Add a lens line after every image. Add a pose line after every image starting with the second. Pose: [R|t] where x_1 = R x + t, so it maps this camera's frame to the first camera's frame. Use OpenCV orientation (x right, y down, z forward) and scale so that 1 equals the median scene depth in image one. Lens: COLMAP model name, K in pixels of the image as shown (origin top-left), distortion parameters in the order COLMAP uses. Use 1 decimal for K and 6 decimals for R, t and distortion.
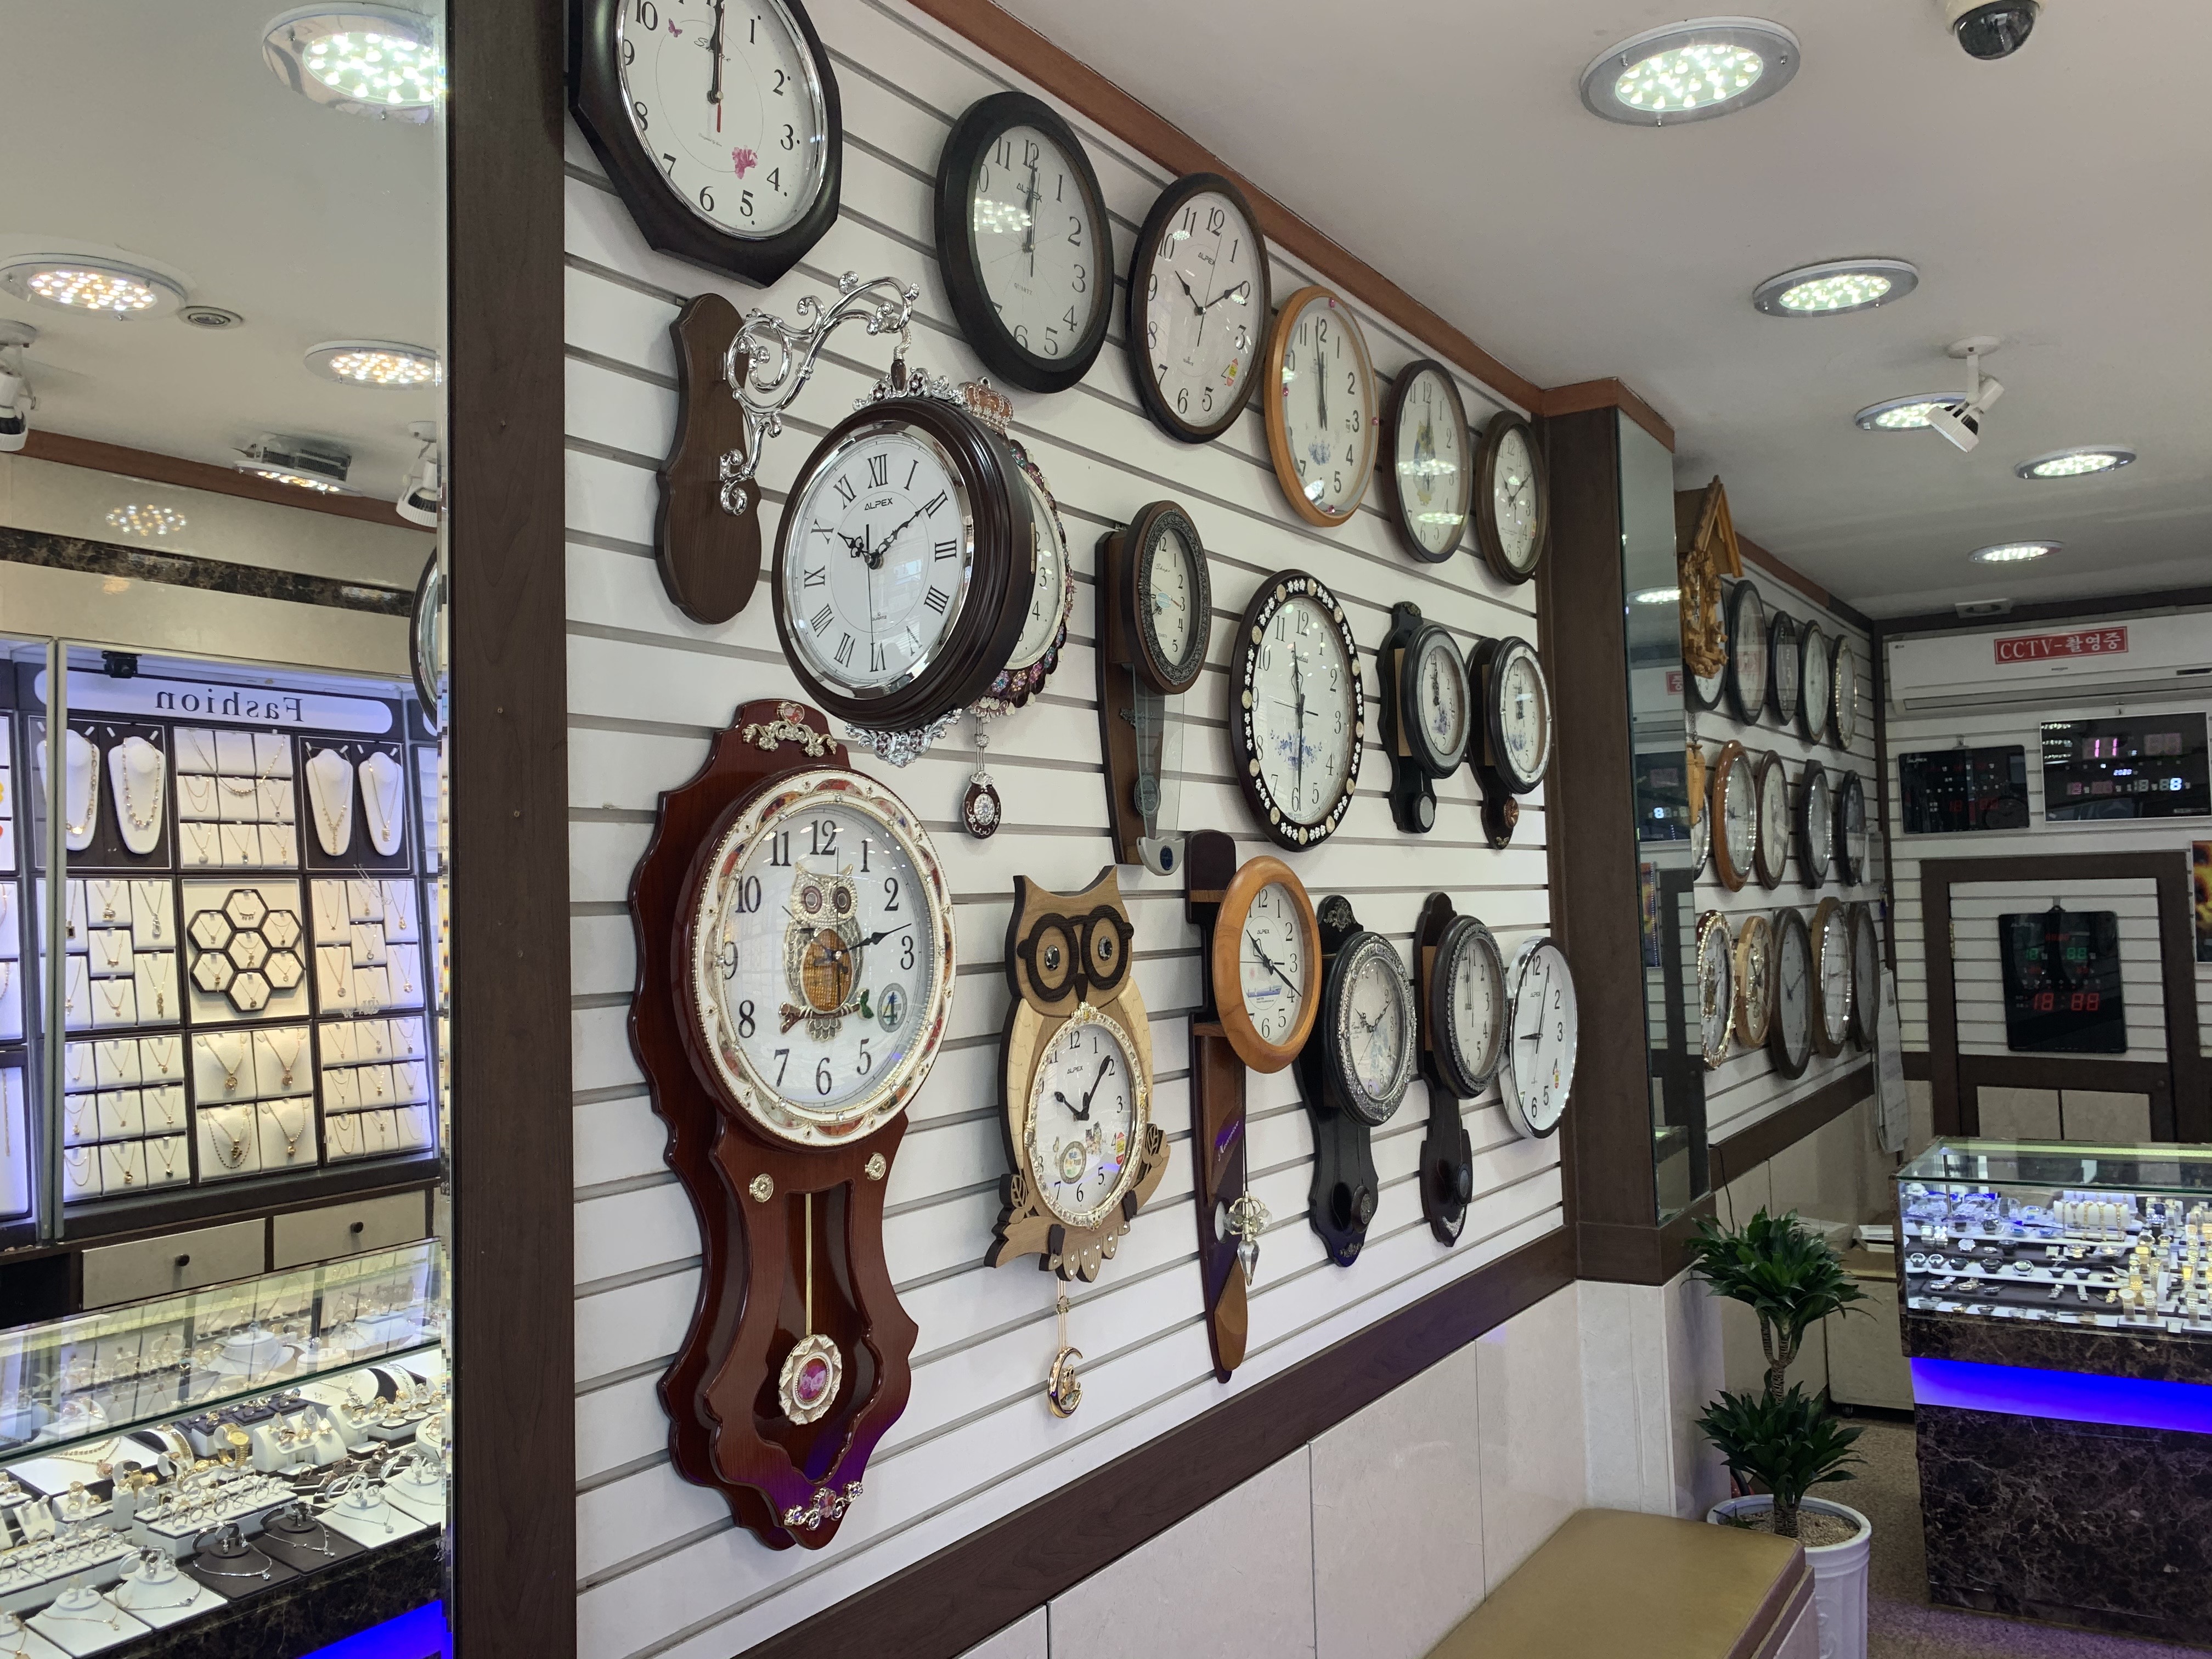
lens RADIAL K [[1665.5, 0, 1106.0], [0, 1665.5, 829.5], [0, 0, 1]] dist [-0.000866, -0.000578]
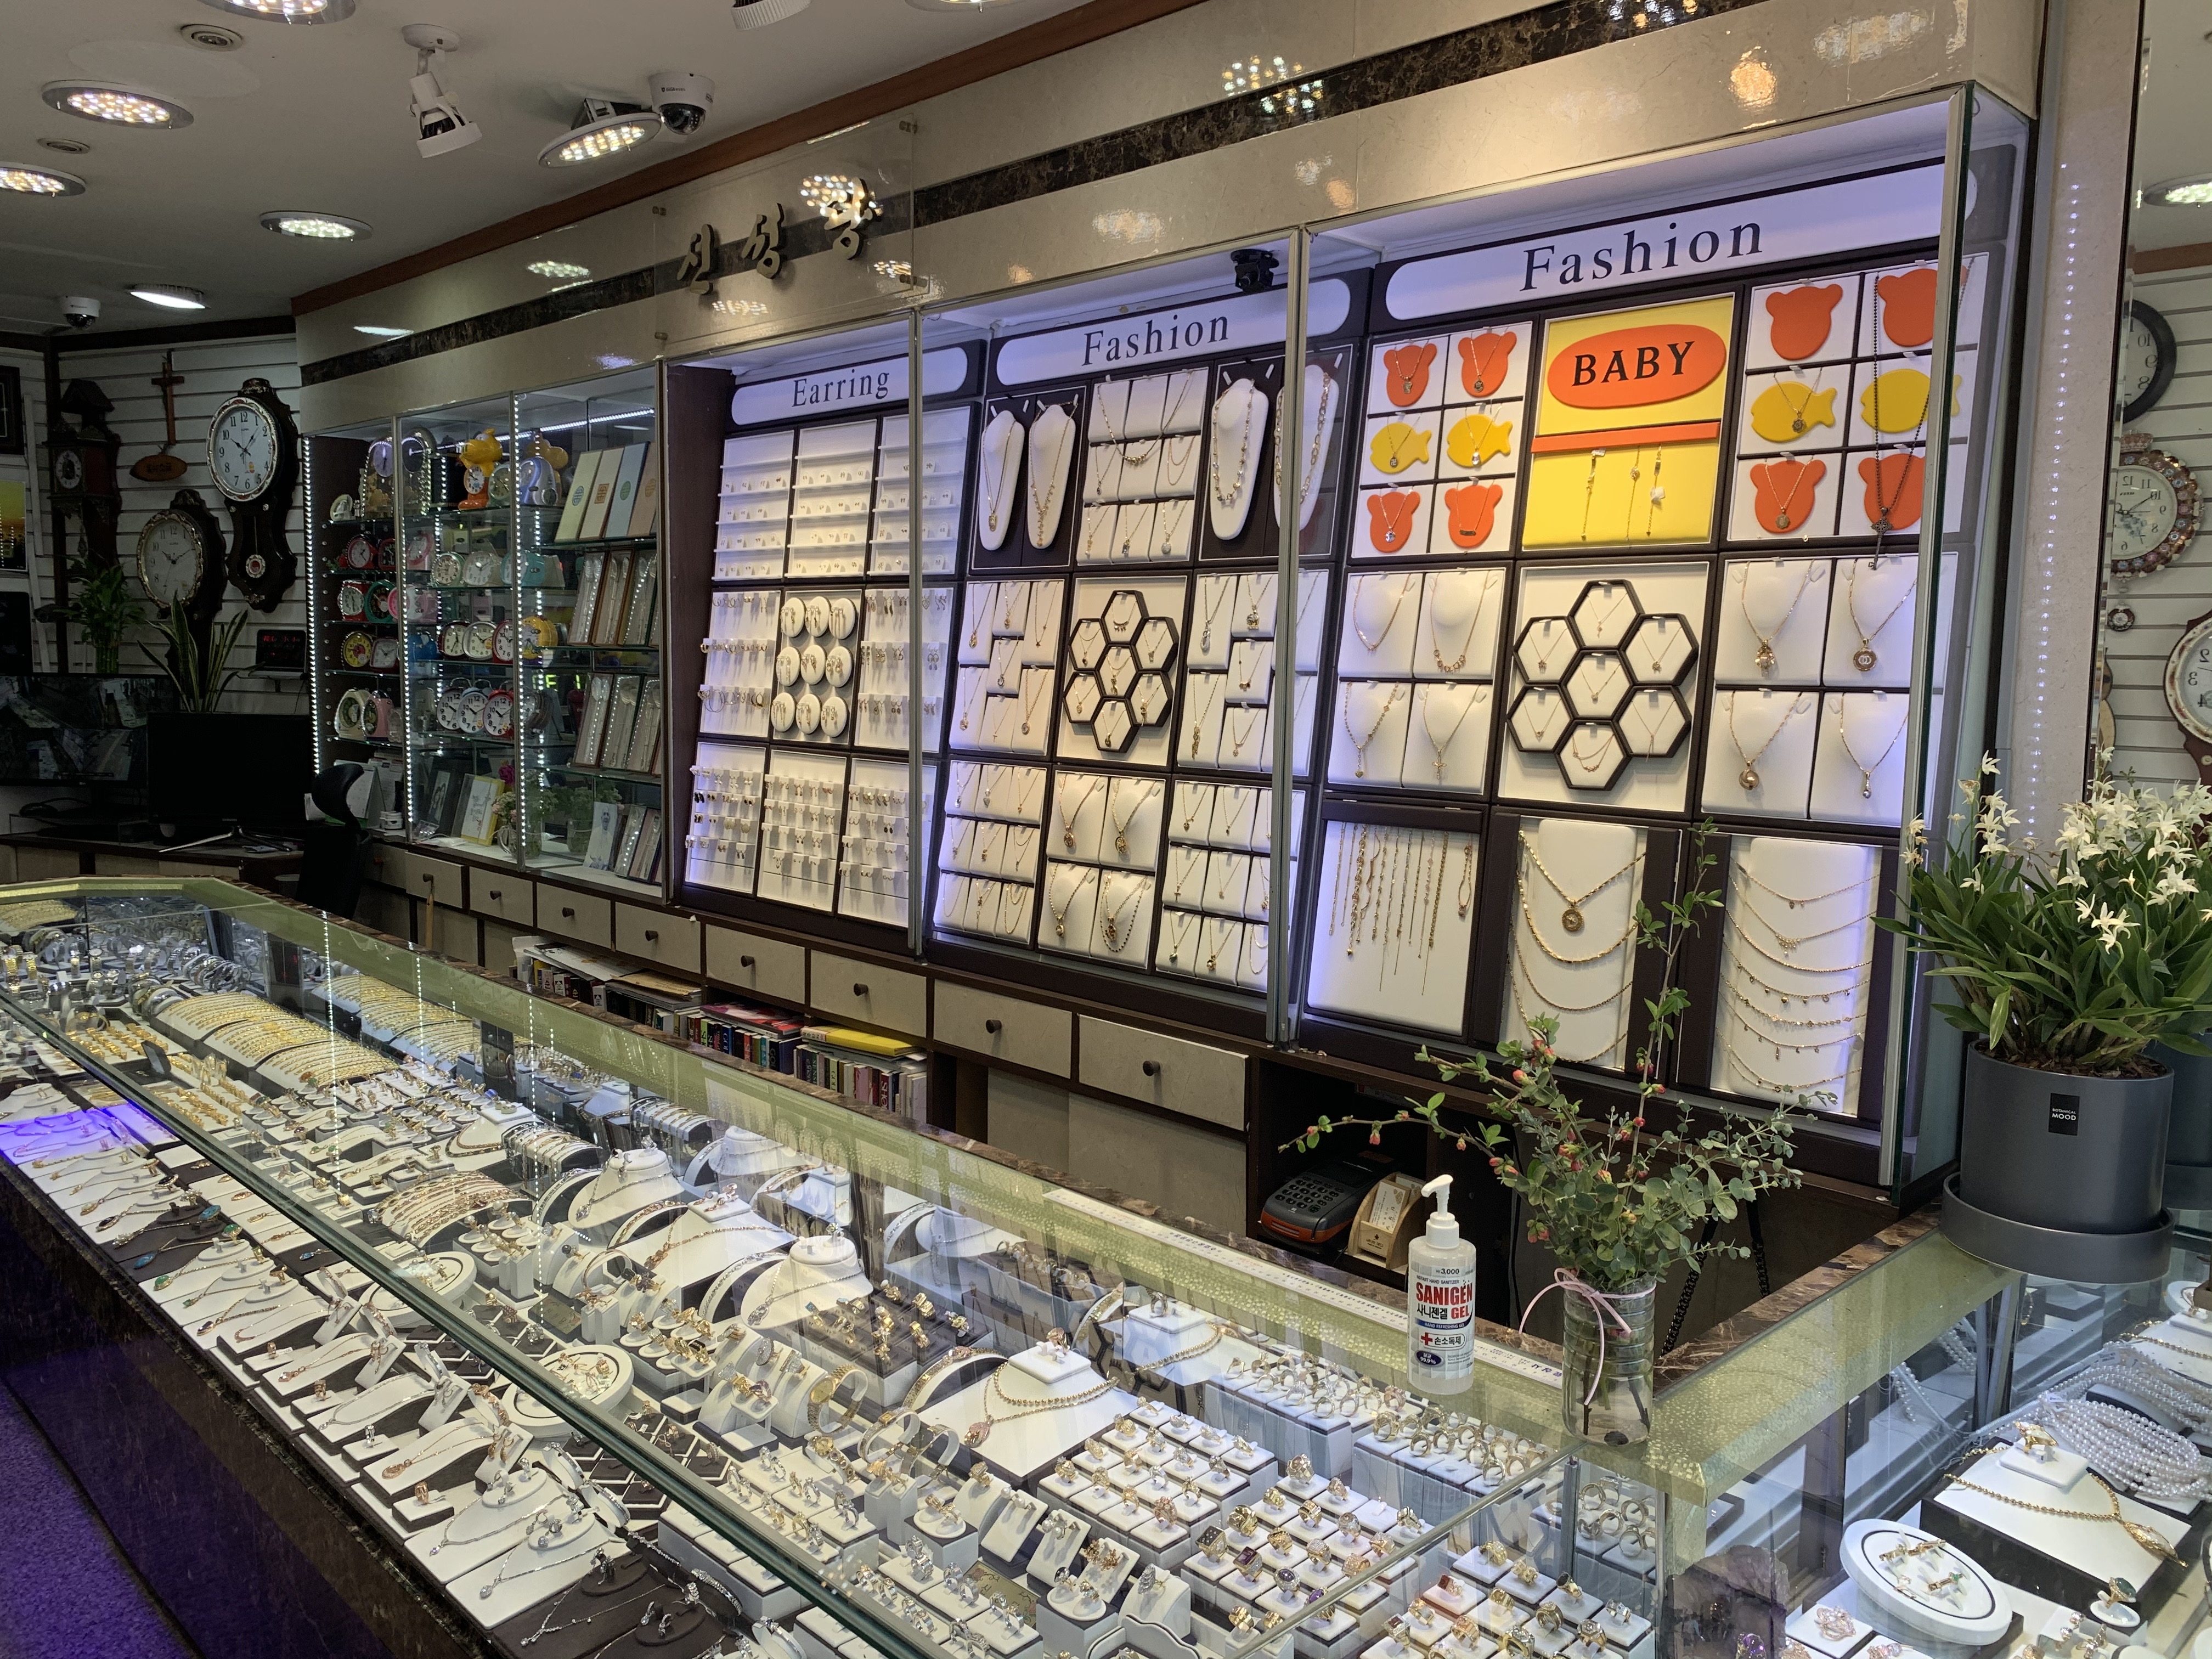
lens RADIAL K [[1667.6, 0, 1106.0], [0, 1667.6, 829.5], [0, 0, 1]] dist [0.077450, 0.000113]
pose [[-0.201526, 0.125732, -0.971380, 0.240957], [0.037480, 0.991990, 0.120624, 0.052376], [0.978766, -0.012098, -0.204624, 1.160466]]
